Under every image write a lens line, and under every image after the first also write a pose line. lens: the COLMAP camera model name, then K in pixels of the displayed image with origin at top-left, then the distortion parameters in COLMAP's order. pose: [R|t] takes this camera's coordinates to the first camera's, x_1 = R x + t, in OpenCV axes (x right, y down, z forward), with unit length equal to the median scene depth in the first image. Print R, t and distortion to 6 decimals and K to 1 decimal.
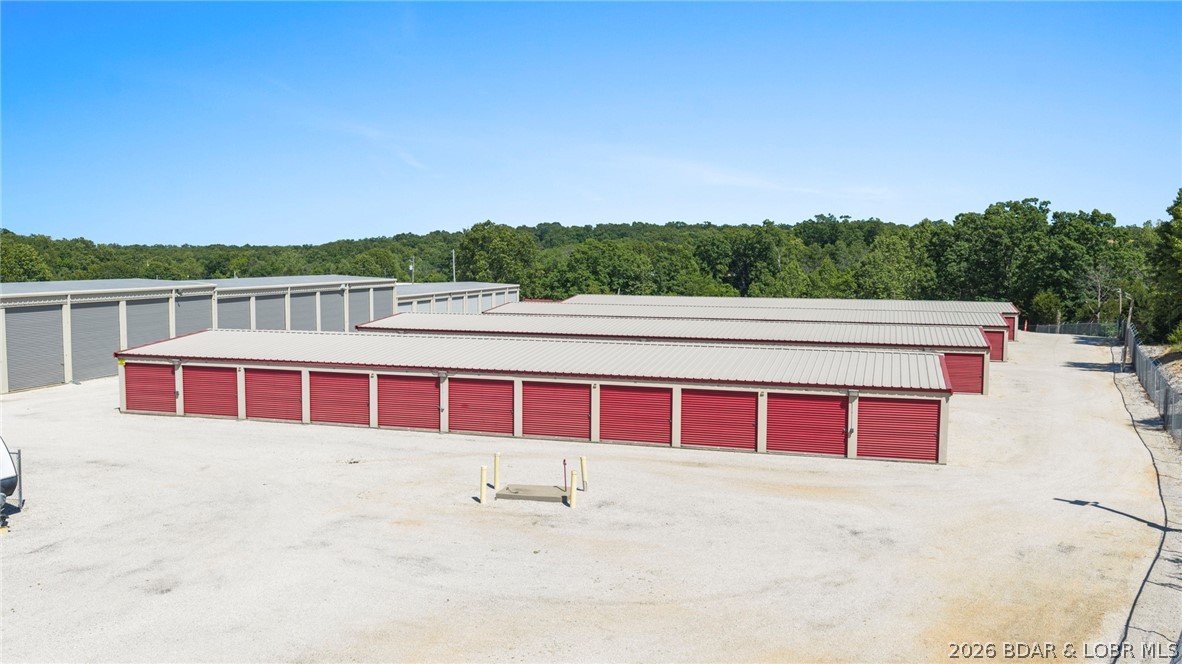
lens RADIAL K [[978.6, 0, 593.2], [0, 978.6, 330.6], [0, 0, 1]] dist [0.026000, -0.046106]
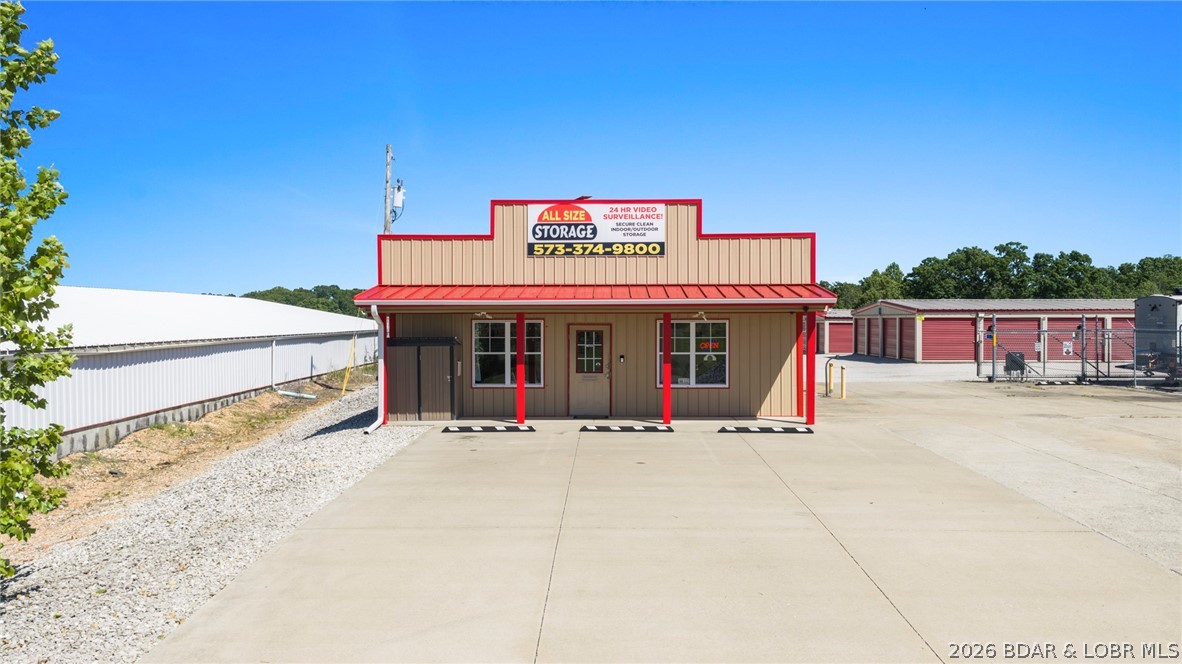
lens RADIAL K [[978.6, 0, 593.2], [0, 978.6, 330.6], [0, 0, 1]] dist [0.026000, -0.046106]
pose [[0.961269, -0.009924, 0.275434, -0.255046], [0.029215, 0.997390, -0.066024, 0.024455], [-0.274060, 0.071514, 0.959050, 0.005354]]
